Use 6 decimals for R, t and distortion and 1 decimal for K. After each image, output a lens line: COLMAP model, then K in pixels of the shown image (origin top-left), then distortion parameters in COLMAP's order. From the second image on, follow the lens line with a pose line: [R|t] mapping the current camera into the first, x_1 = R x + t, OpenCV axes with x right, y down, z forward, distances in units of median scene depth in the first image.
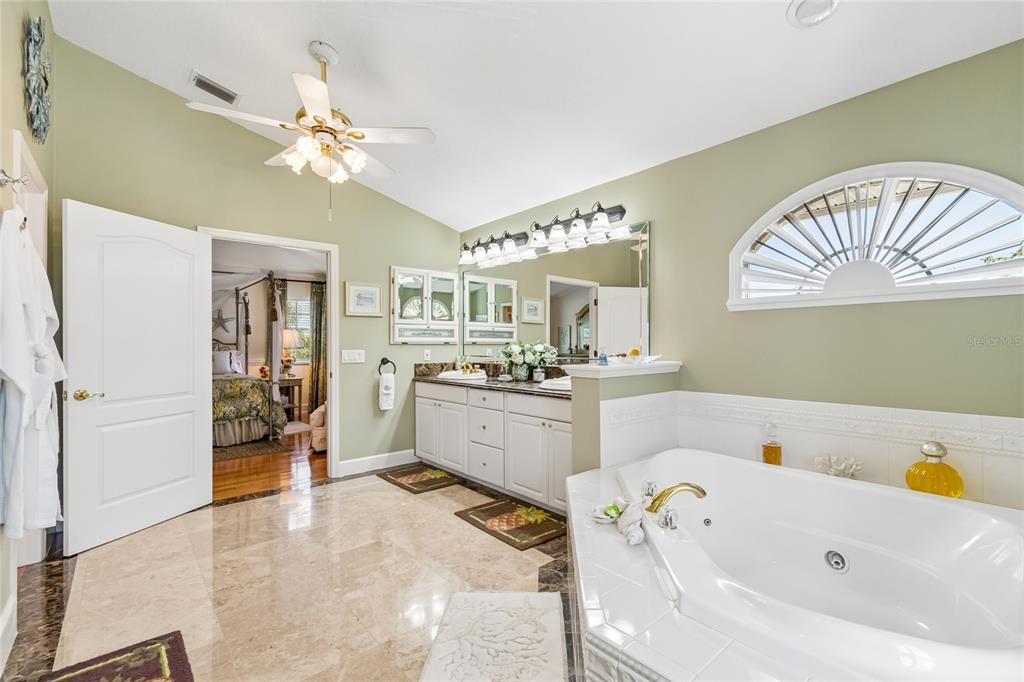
lens RADIAL K [[452.3, 0, 518.5], [0, 452.3, 344.7], [0, 0, 1]] dist [0.003644, -0.000458]
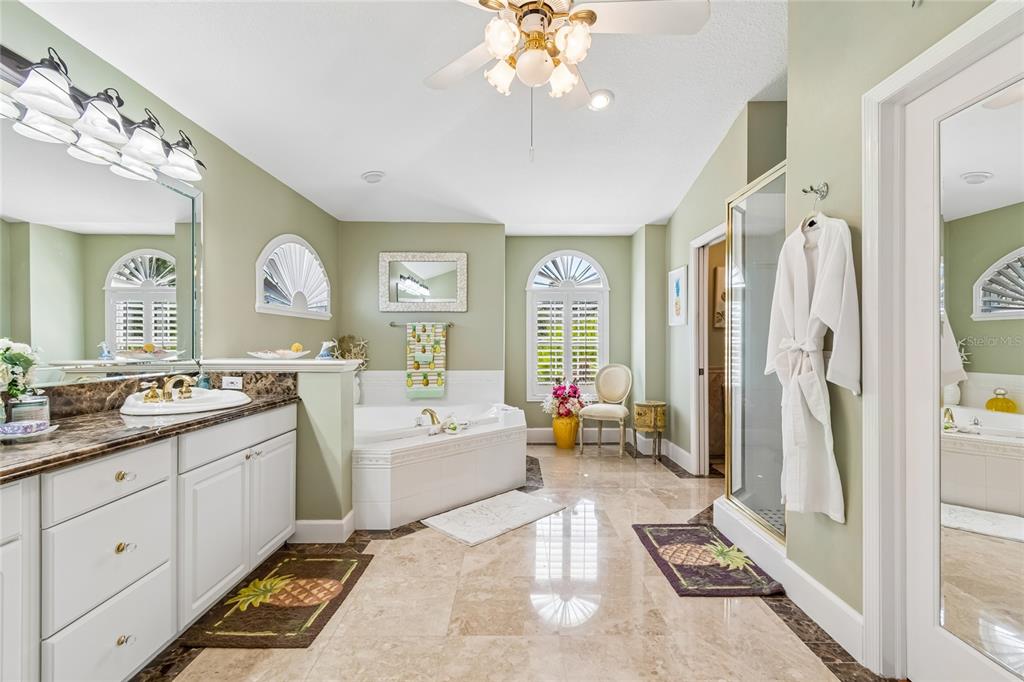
lens RADIAL K [[452.3, 0, 520.4], [0, 452.3, 340.5], [0, 0, 1]] dist [0.003644, -0.000458]
pose [[-0.766583, 0.005184, 0.642125, -0.845796], [-0.001202, 0.999954, -0.009507, 0.008076], [-0.642145, -0.008060, -0.766541, 1.532452]]
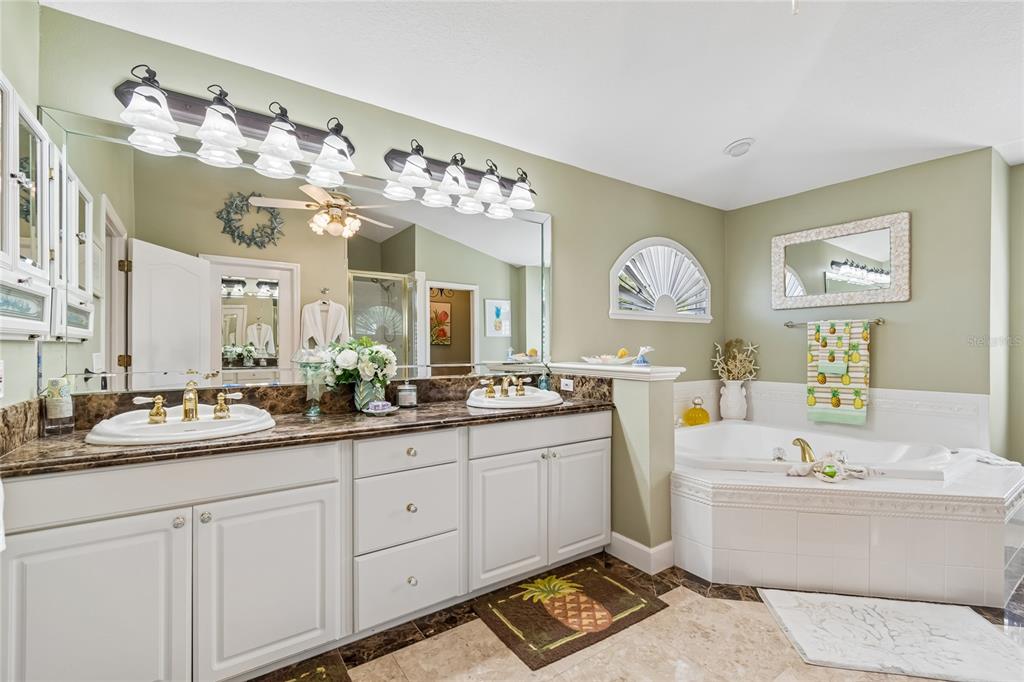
lens RADIAL K [[452.3, 0, 518.4], [0, 452.3, 346.2], [0, 0, 1]] dist [0.003644, -0.000458]
pose [[0.098762, 0.005628, 0.995095, -0.806221], [-0.004001, 0.999978, -0.005258, 0.006295], [-0.995103, -0.003463, 0.098783, 1.179136]]
